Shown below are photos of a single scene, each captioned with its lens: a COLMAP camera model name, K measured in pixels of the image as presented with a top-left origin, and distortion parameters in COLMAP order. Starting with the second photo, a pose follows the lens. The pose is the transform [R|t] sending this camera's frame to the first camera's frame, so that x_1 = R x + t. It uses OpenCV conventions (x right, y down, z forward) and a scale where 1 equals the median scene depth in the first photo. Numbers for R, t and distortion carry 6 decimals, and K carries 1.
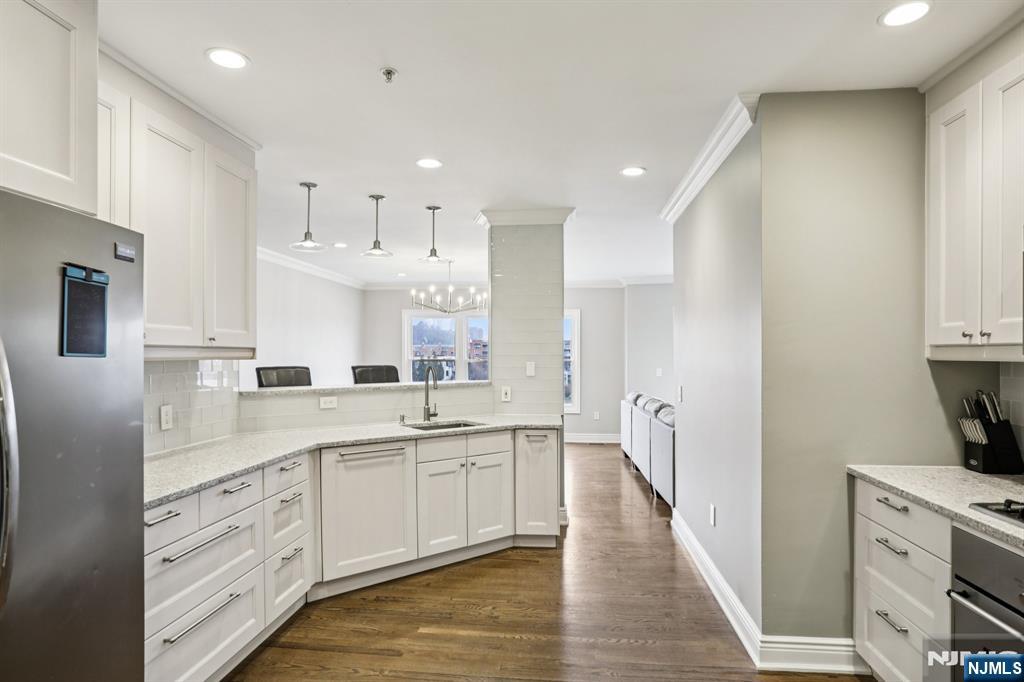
lens RADIAL K [[573.5, 0, 504.4], [0, 573.5, 355.8], [0, 0, 1]] dist [-0.062943, 0.052011]
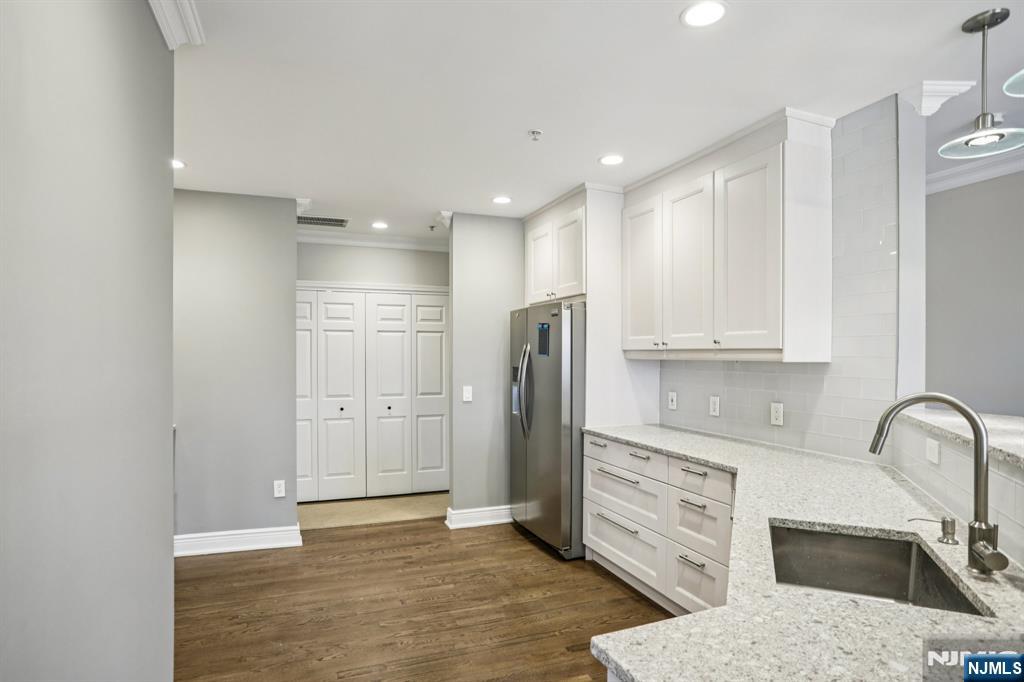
lens RADIAL K [[573.5, 0, 504.4], [0, 573.5, 355.8], [0, 0, 1]] dist [-0.062943, 0.052011]
pose [[-0.886922, 0.004656, -0.461896, 0.295387], [0.001182, 0.999969, 0.007811, -0.009429], [0.461918, 0.006382, -0.886900, 1.399728]]
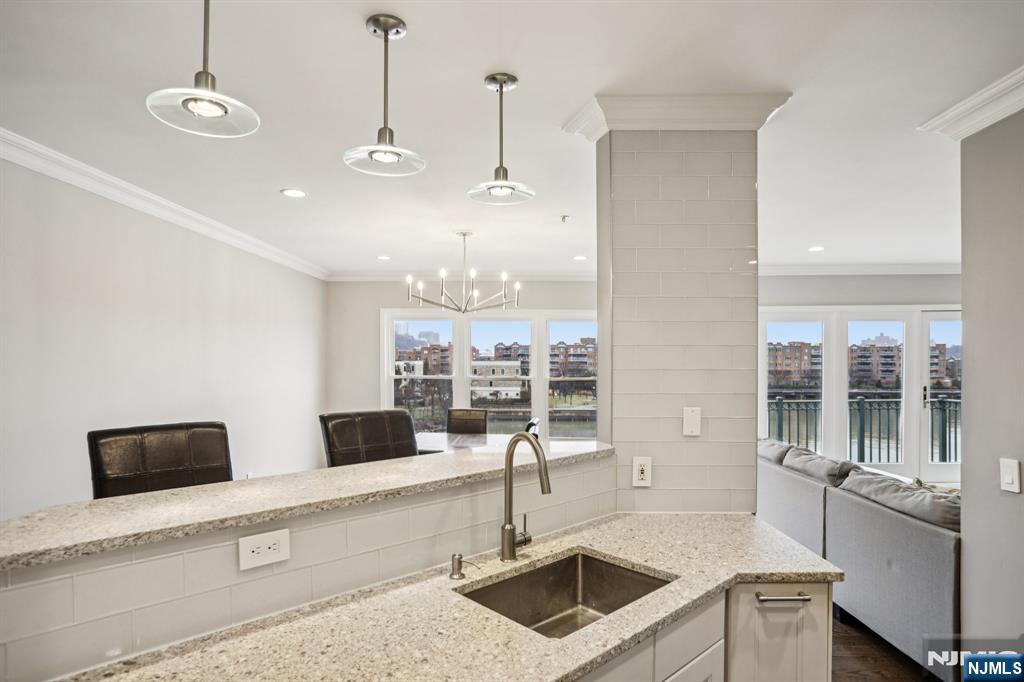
lens RADIAL K [[573.5, 0, 504.4], [0, 573.5, 355.8], [0, 0, 1]] dist [-0.062943, 0.052011]
pose [[0.997050, 0.000829, 0.076745, -0.203580], [-0.000248, 0.999971, -0.007583, -0.038771], [-0.076749, 0.007542, 0.997022, 0.695150]]
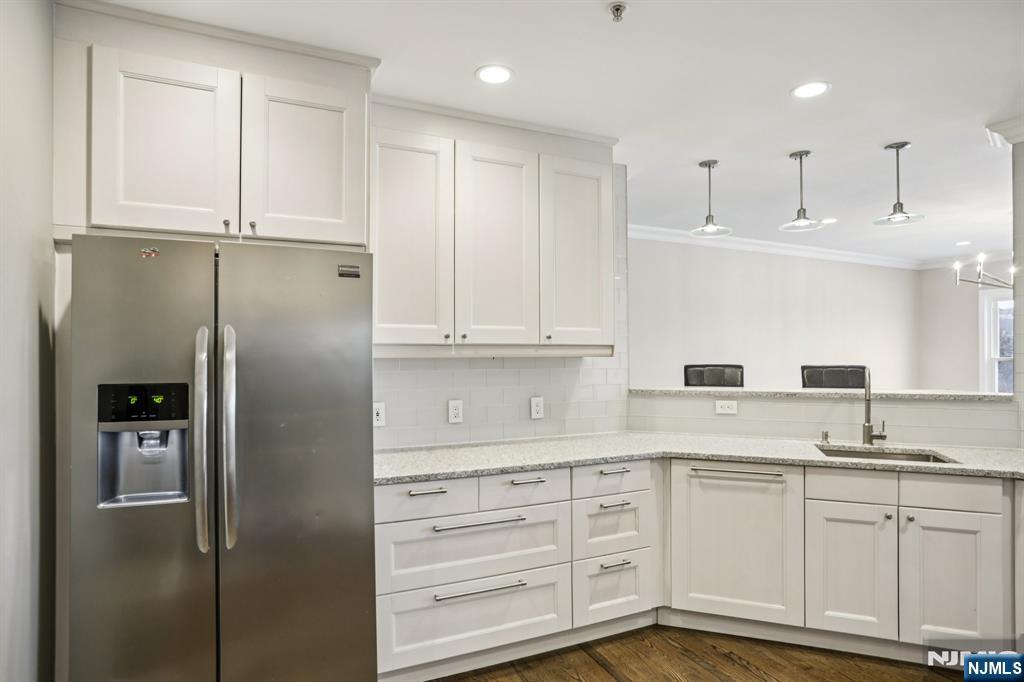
lens RADIAL K [[564.3, 0, 494.8], [0, 564.3, 346.5], [0, 0, 1]] dist [-0.061938, 0.039416]
pose [[0.520907, -0.003044, -0.853608, 0.255874], [-0.003279, 0.999979, -0.005567, -0.005061], [0.853607, 0.005699, 0.520886, 0.279823]]
